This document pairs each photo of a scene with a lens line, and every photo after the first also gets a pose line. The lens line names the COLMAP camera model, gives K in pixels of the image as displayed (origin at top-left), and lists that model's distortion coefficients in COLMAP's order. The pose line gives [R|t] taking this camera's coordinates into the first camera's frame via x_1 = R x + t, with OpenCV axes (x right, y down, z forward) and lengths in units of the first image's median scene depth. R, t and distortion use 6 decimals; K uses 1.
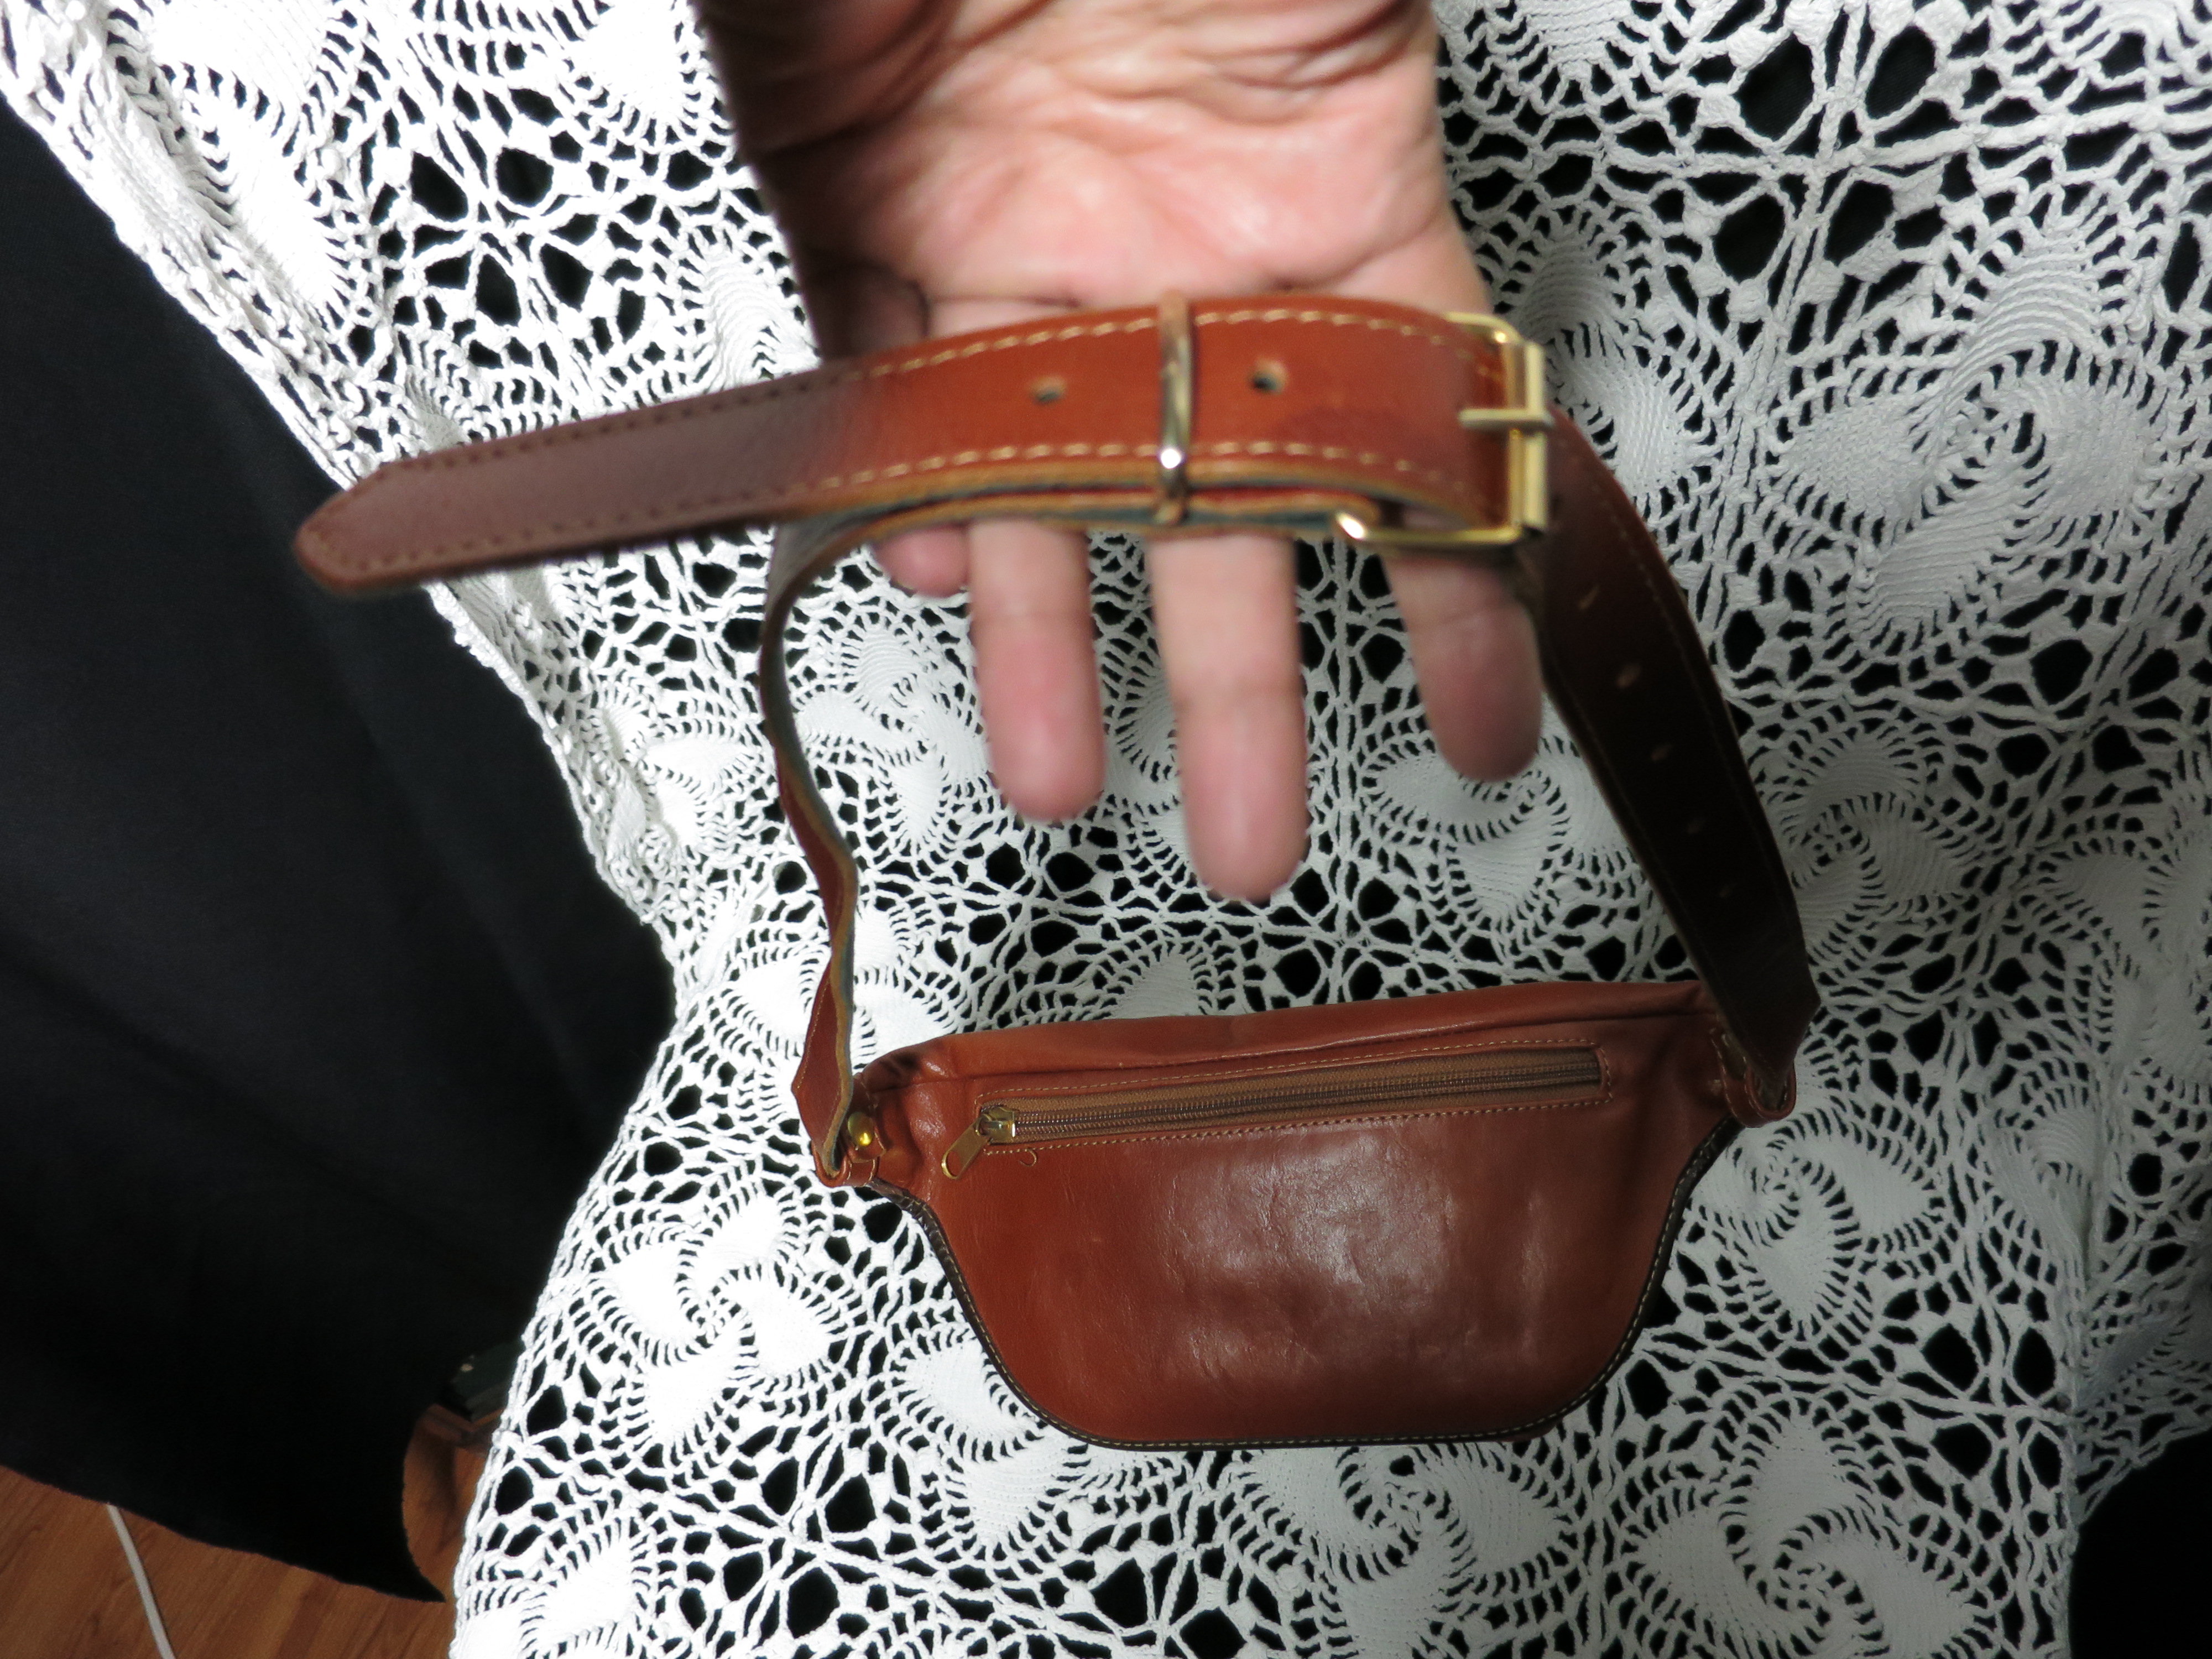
lens RADIAL K [[1558.4, 0, 1135.6], [0, 1558.4, 818.6], [0, 0, 1]] dist [-0.047057, 0.005409]
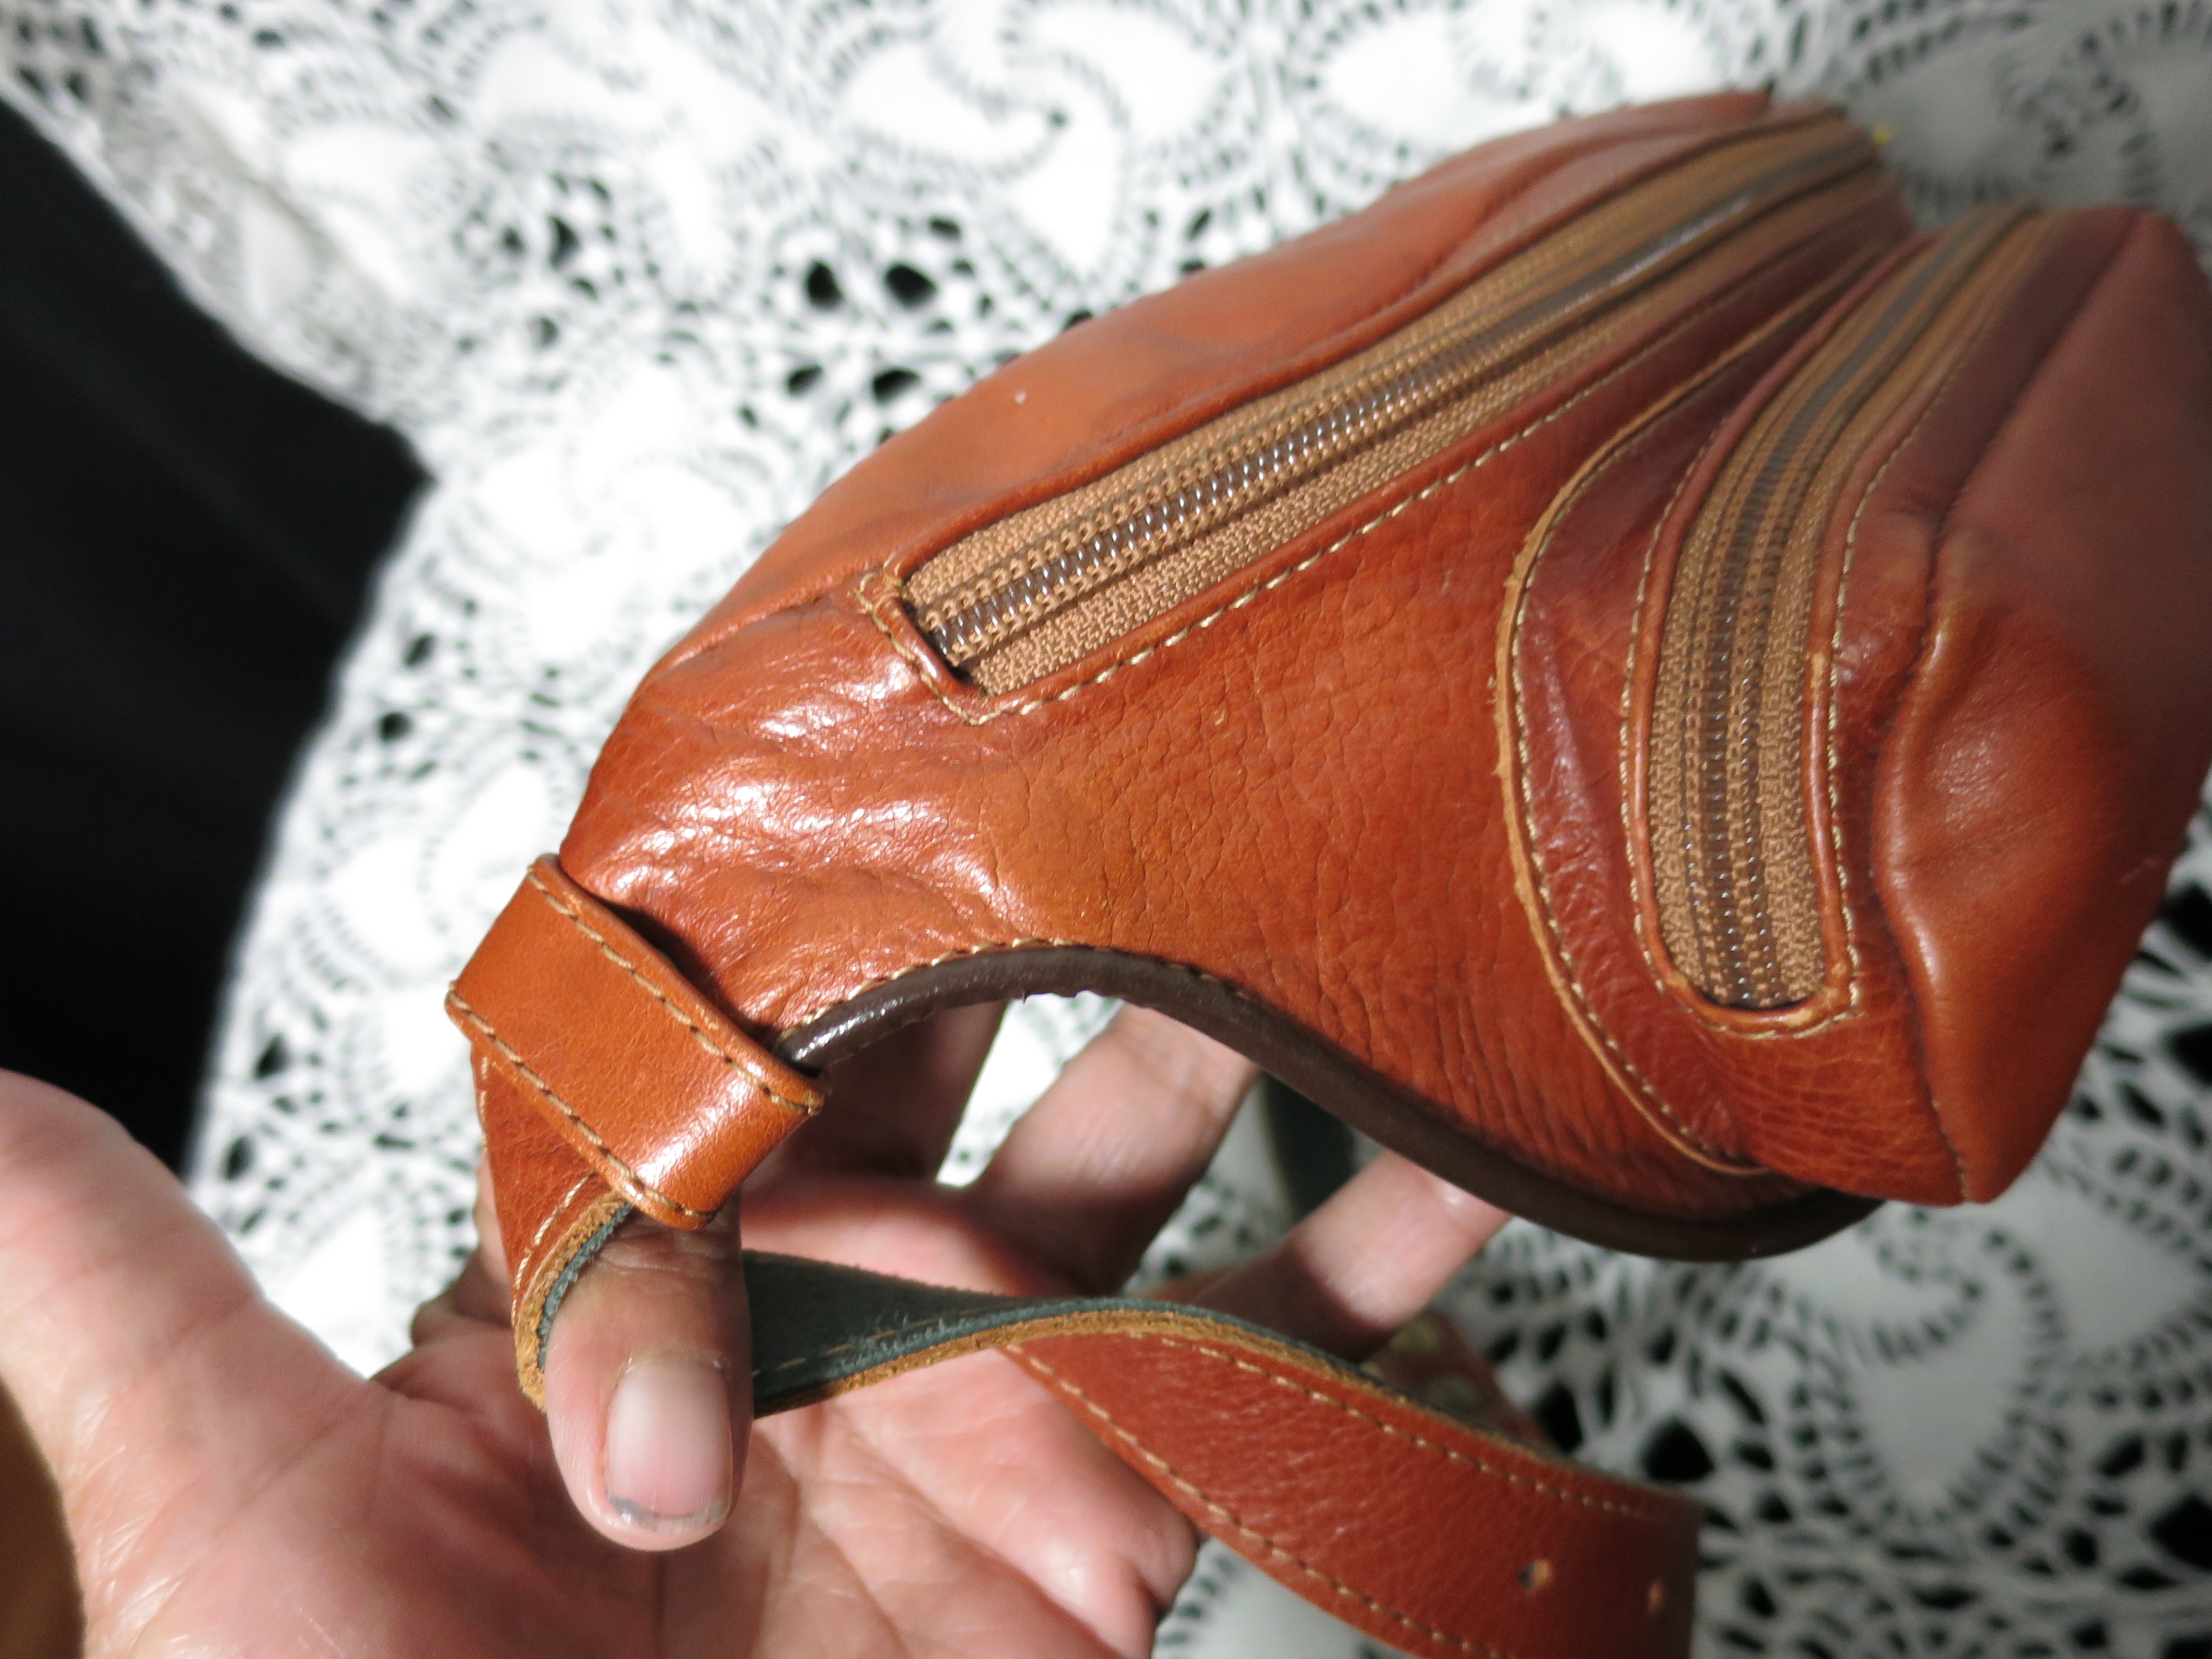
lens RADIAL K [[1558.4, 0, 1135.6], [0, 1558.4, 818.6], [0, 0, 1]] dist [-0.047057, 0.005409]
pose [[0.994808, -0.052189, -0.087374, 0.118821], [0.076554, 0.949424, 0.304521, 0.063702], [0.067063, -0.309628, 0.948490, 0.313206]]
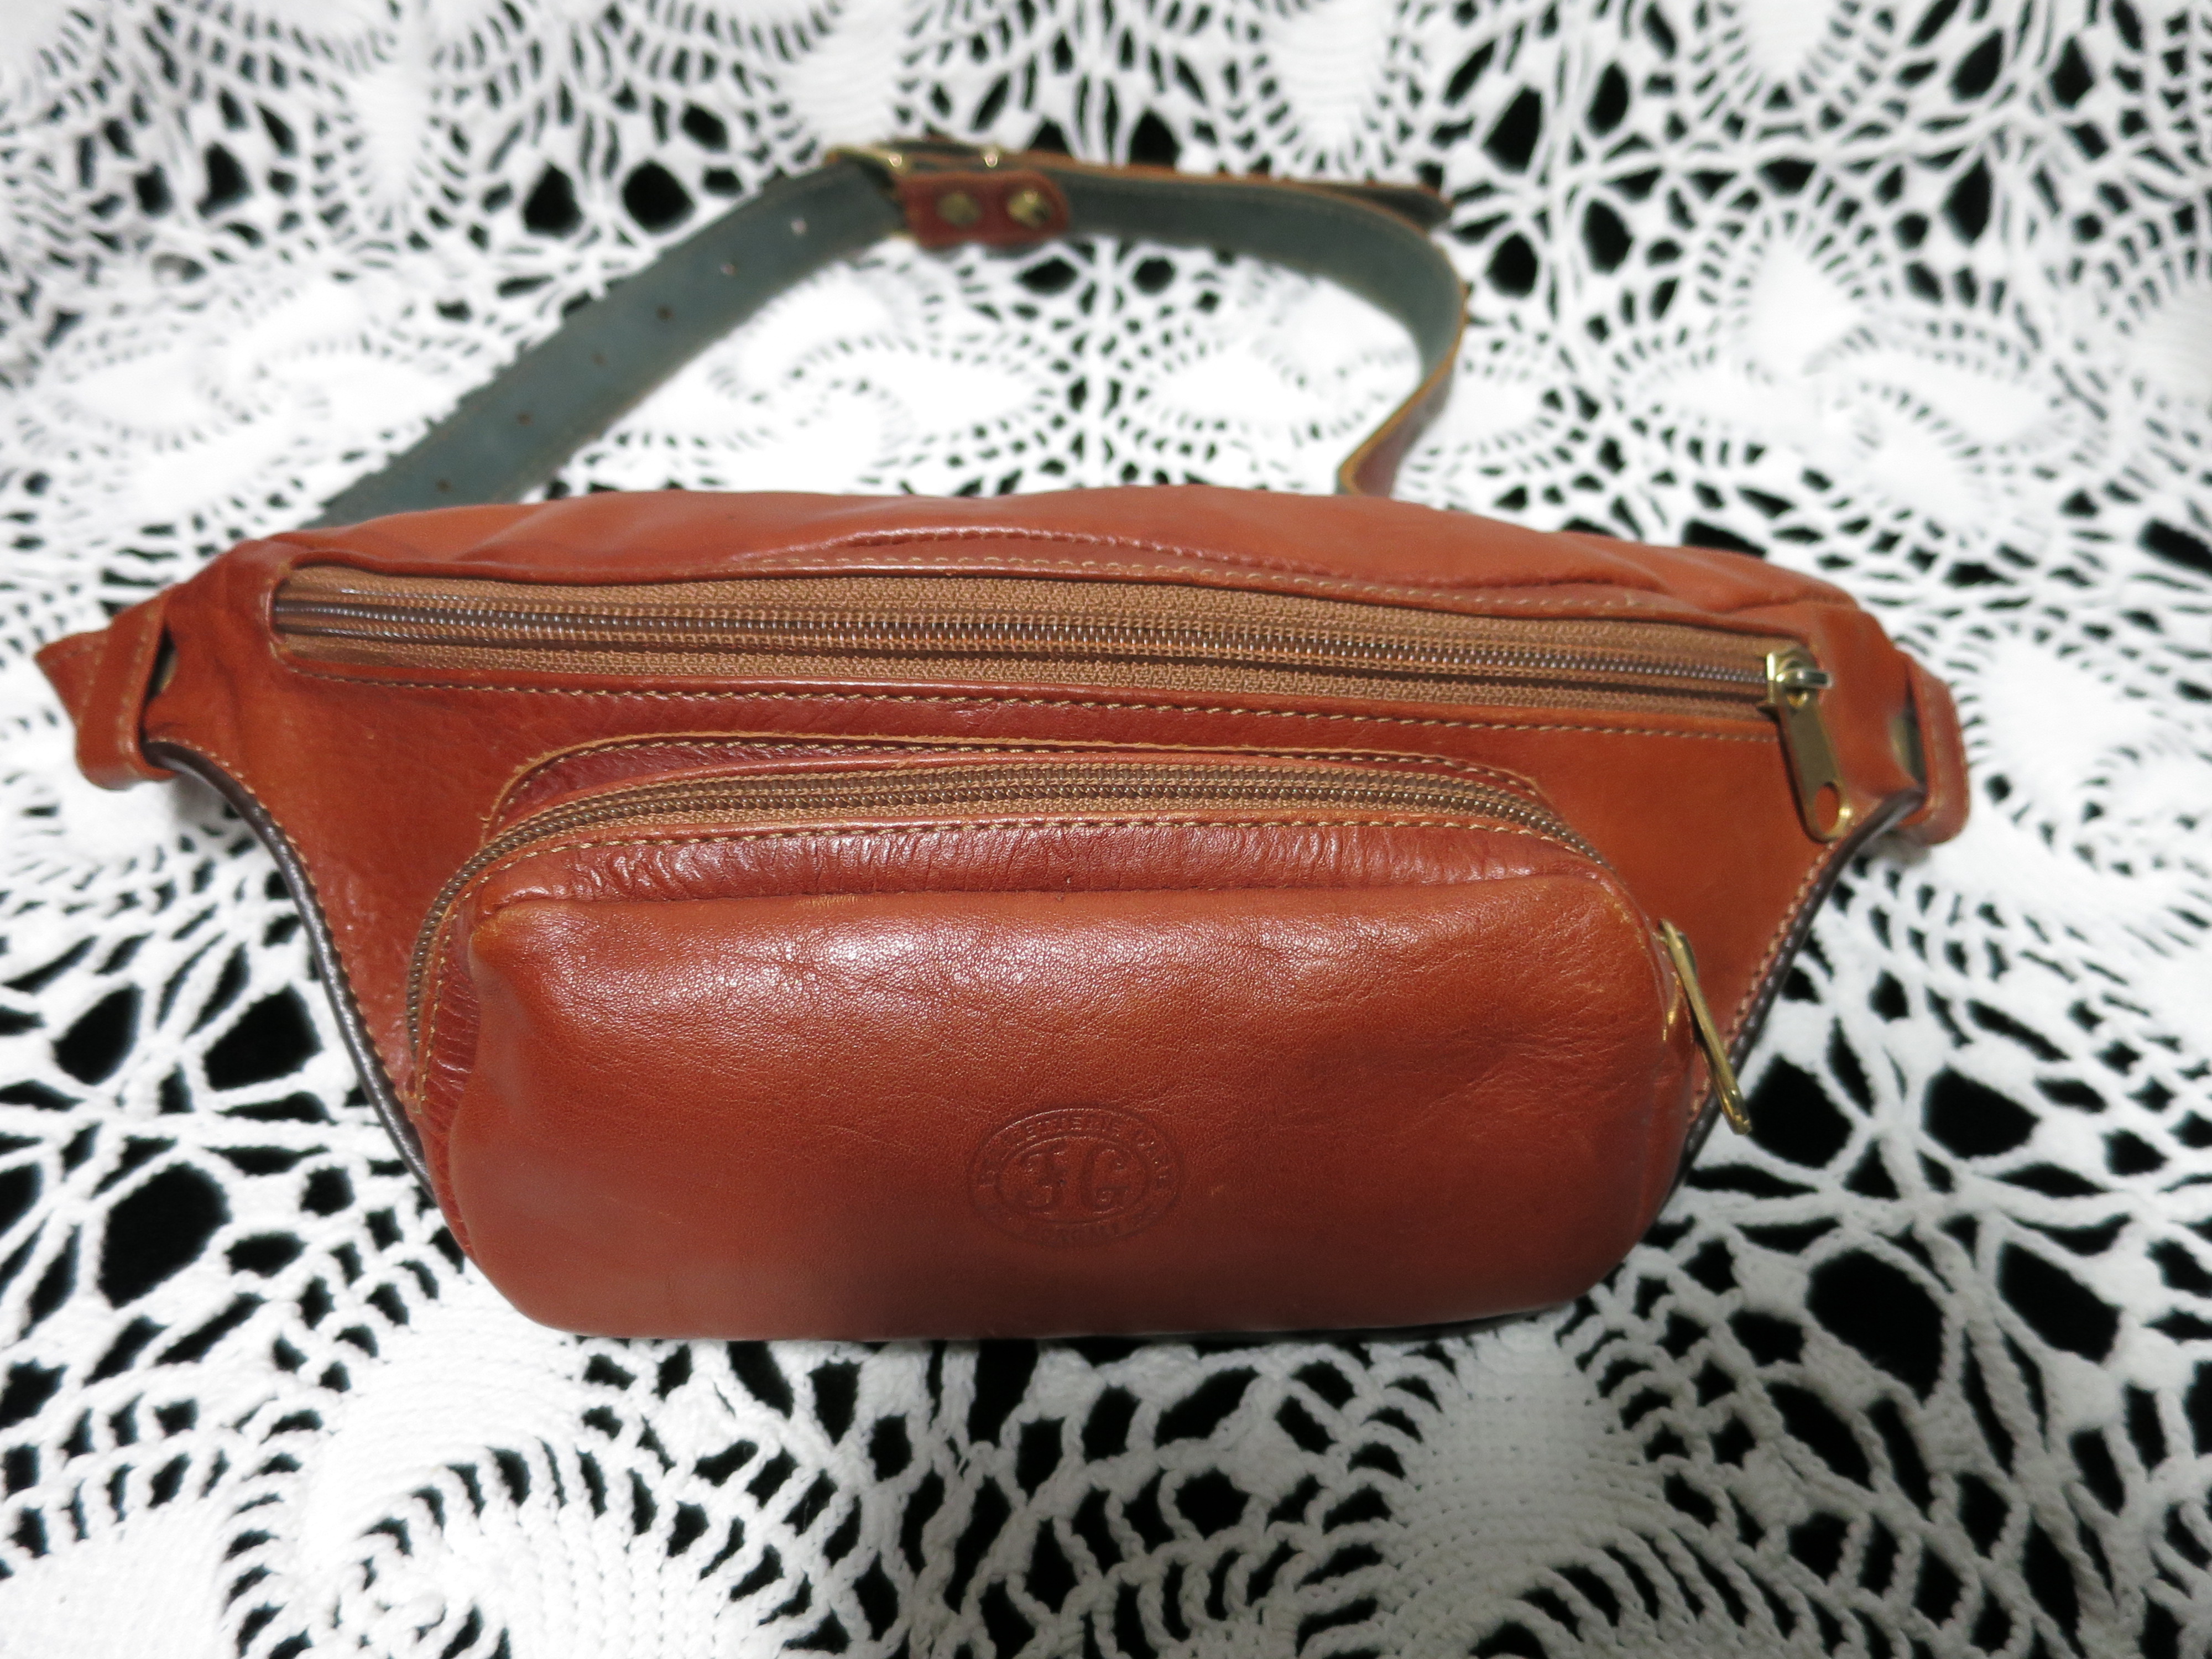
lens RADIAL K [[1558.4, 0, 1135.6], [0, 1558.4, 818.6], [0, 0, 1]] dist [-0.047057, 0.005409]
pose [[0.965316, -0.109538, 0.236995, -0.035844], [0.146132, 0.978909, -0.142769, 0.442040], [-0.216358, 0.172450, 0.960963, 0.463268]]
